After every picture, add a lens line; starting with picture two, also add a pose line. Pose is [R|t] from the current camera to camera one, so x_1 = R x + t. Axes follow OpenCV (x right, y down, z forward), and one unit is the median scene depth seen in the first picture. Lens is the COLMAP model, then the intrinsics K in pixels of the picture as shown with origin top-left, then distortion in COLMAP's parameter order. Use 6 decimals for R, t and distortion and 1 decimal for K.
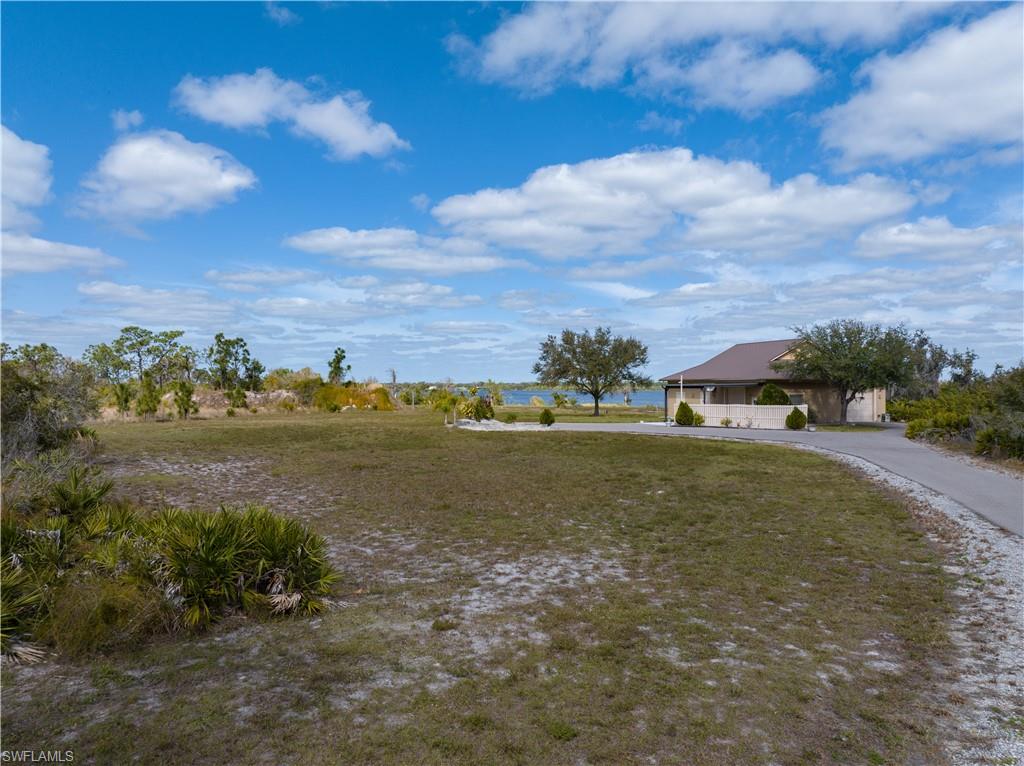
lens RADIAL K [[719.3, 0, 519.2], [0, 719.3, 391.4], [0, 0, 1]] dist [-0.043016, 0.020339]
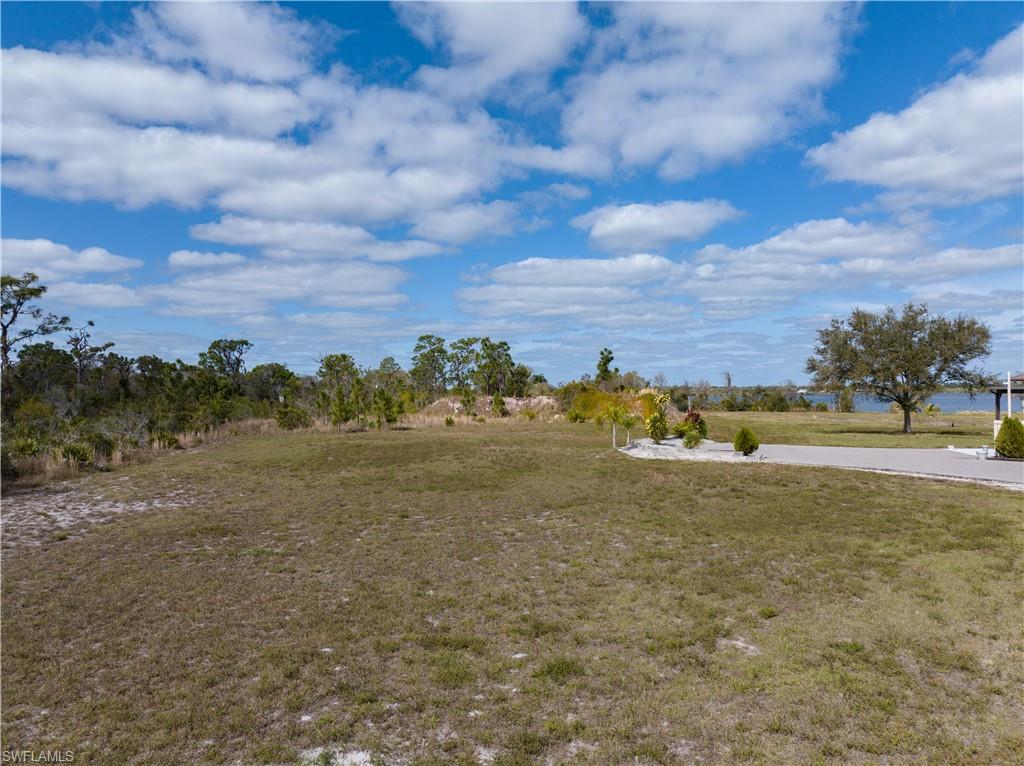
lens RADIAL K [[719.3, 0, 522.9], [0, 719.3, 382.8], [0, 0, 1]] dist [-0.043016, 0.020339]
pose [[0.875185, -0.012480, -0.483627, 0.115500], [0.004442, 0.999832, -0.017763, -0.003339], [0.483768, 0.013398, 0.875094, 0.220504]]
